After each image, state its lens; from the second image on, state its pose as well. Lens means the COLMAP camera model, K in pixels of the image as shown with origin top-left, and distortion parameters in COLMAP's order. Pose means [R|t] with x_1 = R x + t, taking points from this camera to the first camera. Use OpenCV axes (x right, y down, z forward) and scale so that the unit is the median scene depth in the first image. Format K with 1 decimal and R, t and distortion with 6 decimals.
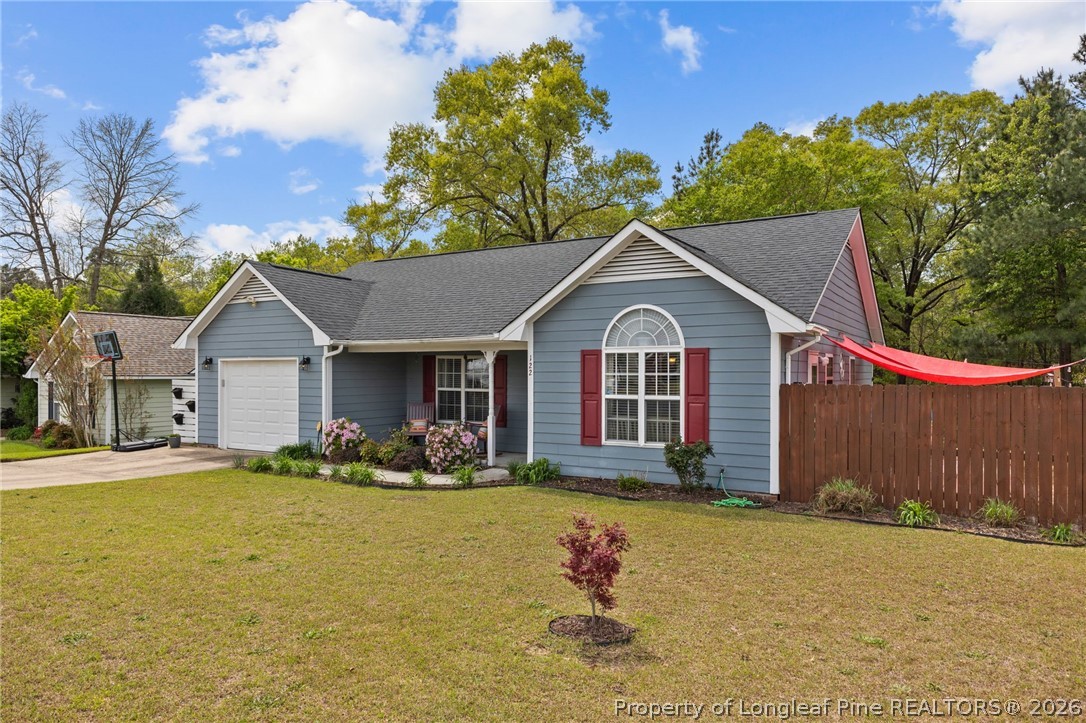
lens RADIAL K [[711.2, 0, 541.7], [0, 711.2, 374.9], [0, 0, 1]] dist [0.006289, 0.000889]
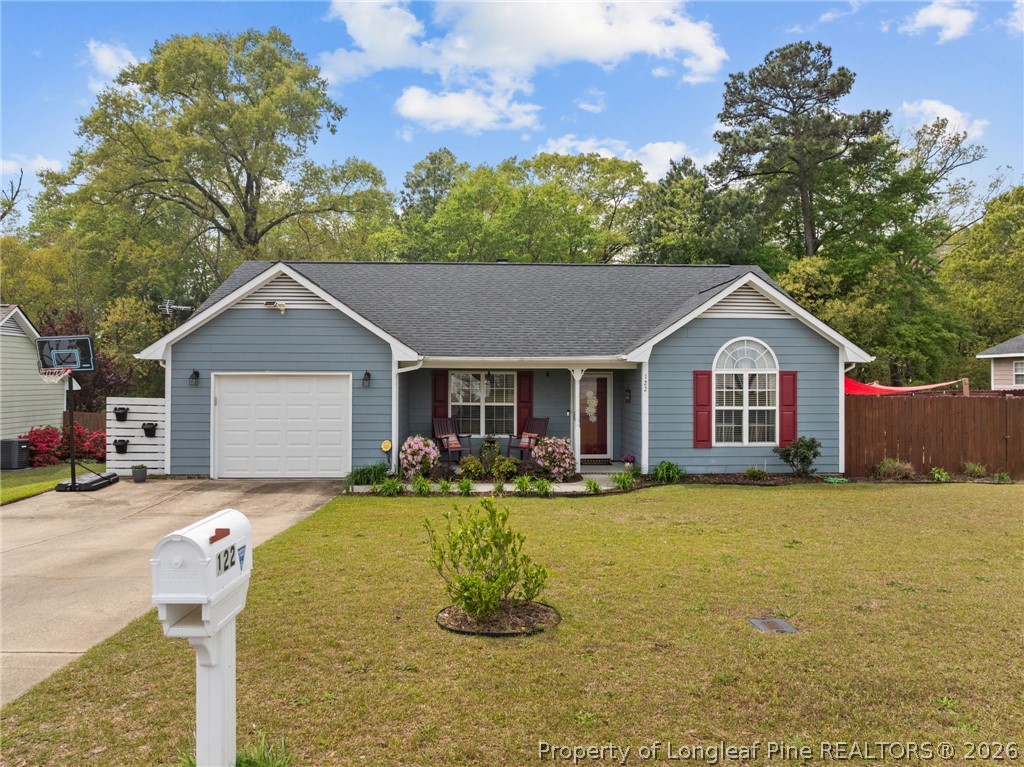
lens RADIAL K [[732.0, 0, 515.5], [0, 732.0, 370.9], [0, 0, 1]] dist [-0.047029, 0.010195]
pose [[0.831357, 0.006162, 0.555704, -0.788875], [0.000869, 0.999923, -0.012387, -0.016853], [-0.555738, 0.010781, 0.831288, 0.105576]]
